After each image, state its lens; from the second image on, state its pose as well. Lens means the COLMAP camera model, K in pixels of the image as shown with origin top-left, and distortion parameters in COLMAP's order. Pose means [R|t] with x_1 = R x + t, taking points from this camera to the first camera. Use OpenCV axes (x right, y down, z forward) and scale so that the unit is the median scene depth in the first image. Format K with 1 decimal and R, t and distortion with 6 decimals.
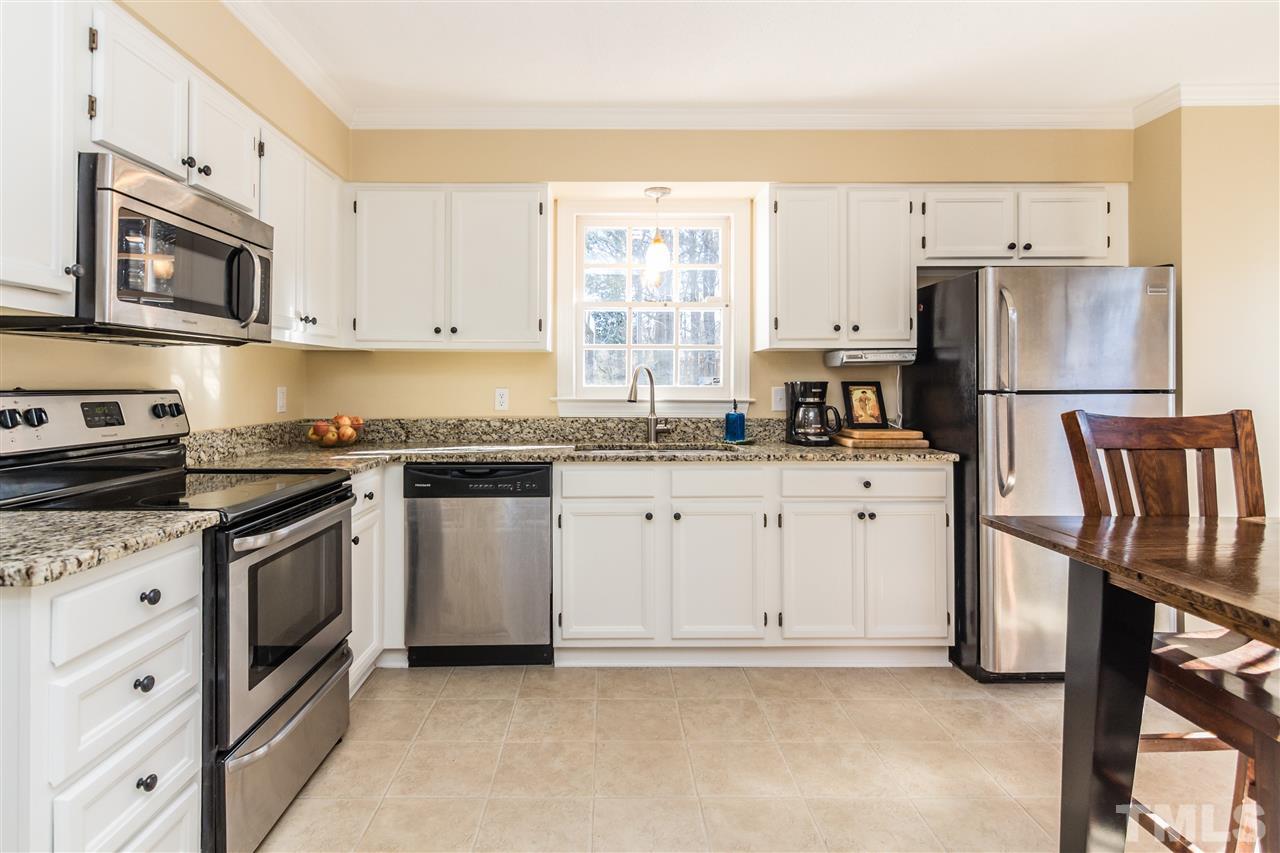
lens RADIAL K [[682.2, 0, 603.4], [0, 682.2, 378.1], [0, 0, 1]] dist [0.002198, 0.000552]
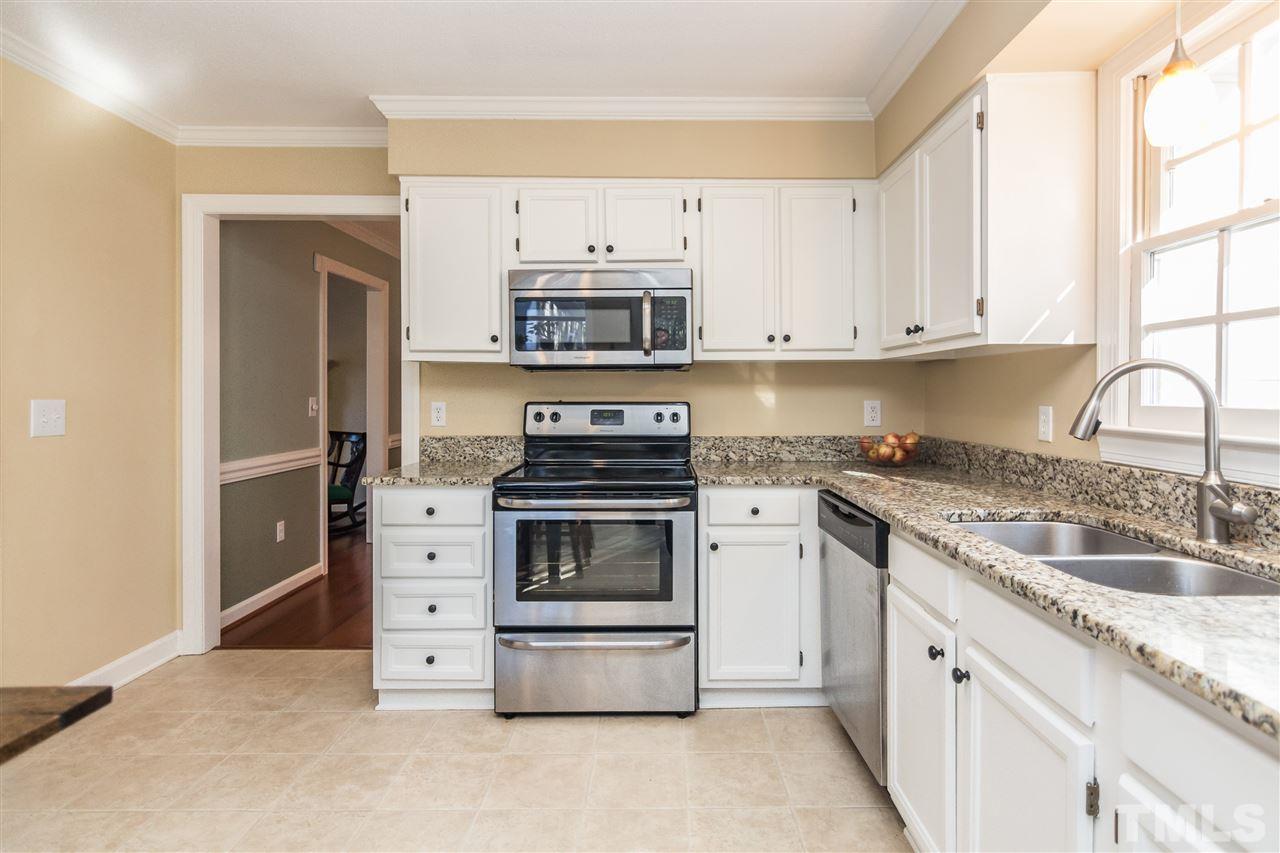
lens RADIAL K [[671.9, 0, 673.1], [0, 671.9, 393.5], [0, 0, 1]] dist [0.000106, 0.000086]
pose [[0.012622, -0.001214, -0.999920, 0.540012], [0.009491, 0.999954, -0.001095, 0.000100], [0.999875, -0.009476, 0.012632, 0.731771]]
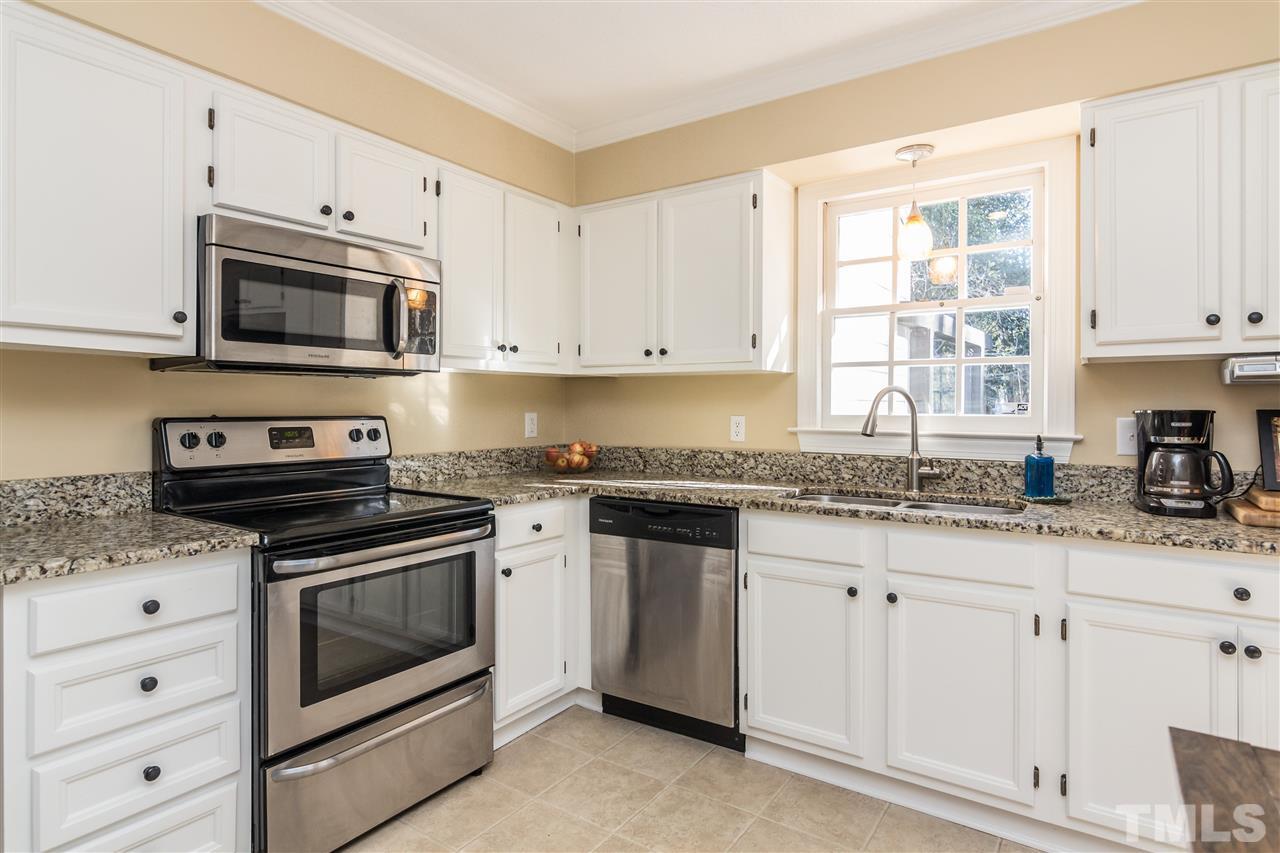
lens RADIAL K [[689.3, 0, 637.1], [0, 689.3, 403.9], [0, 0, 1]] dist [-0.000977, -0.000401]
pose [[0.824814, -0.000917, -0.565404, 0.274495], [0.003447, 0.999988, 0.003407, -0.004514], [0.565394, -0.004759, 0.824807, 0.231918]]
